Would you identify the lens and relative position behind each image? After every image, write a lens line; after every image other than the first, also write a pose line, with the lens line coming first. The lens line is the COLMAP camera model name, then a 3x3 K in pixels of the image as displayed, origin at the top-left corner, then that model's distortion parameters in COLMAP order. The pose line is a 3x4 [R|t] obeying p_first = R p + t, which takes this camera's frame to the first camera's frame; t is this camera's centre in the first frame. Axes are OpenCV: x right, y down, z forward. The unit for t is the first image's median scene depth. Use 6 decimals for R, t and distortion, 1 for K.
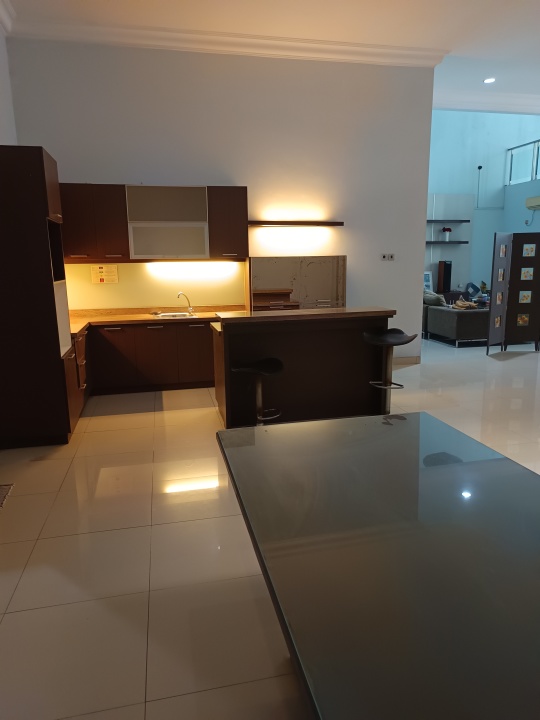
lens RADIAL K [[510.6, 0, 271.1], [0, 510.6, 357.7], [0, 0, 1]] dist [0.050608, 0.000894]
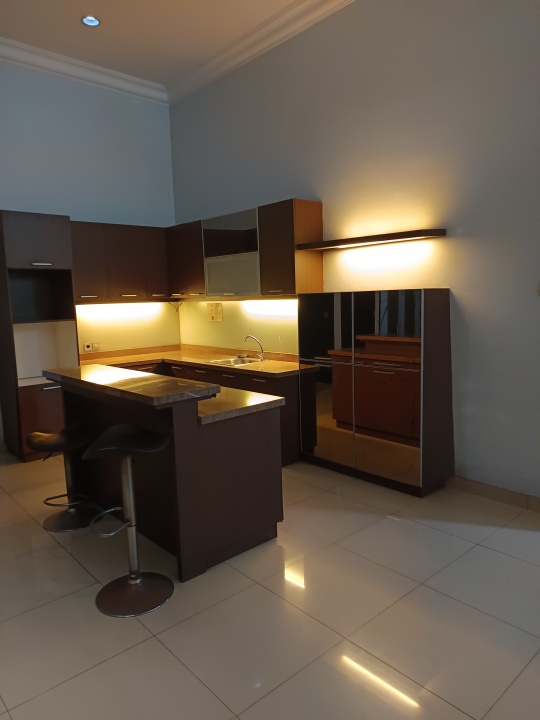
lens RADIAL K [[510.6, 0, 270.8], [0, 510.6, 365.2], [0, 0, 1]] dist [0.050608, 0.000894]
pose [[0.493227, 0.117792, -0.861889, 0.584416], [-0.138955, 0.988736, 0.055609, -0.131277], [0.858731, 0.092336, 0.504040, 0.608353]]
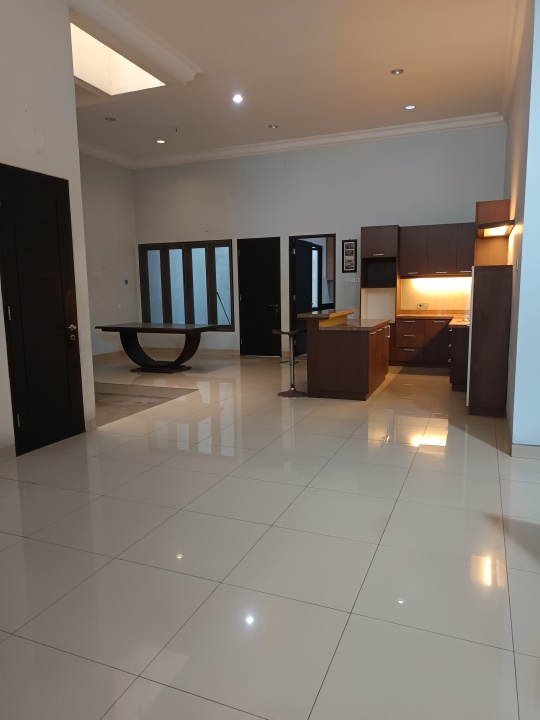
lens RADIAL K [[510.6, 0, 270.5], [0, 510.6, 359.5], [0, 0, 1]] dist [0.050608, 0.000894]
pose [[-0.574535, 0.153617, -0.803935, 0.986286], [-0.127406, 0.953471, 0.273242, -0.248908], [0.808503, 0.259413, -0.528231, 1.191014]]
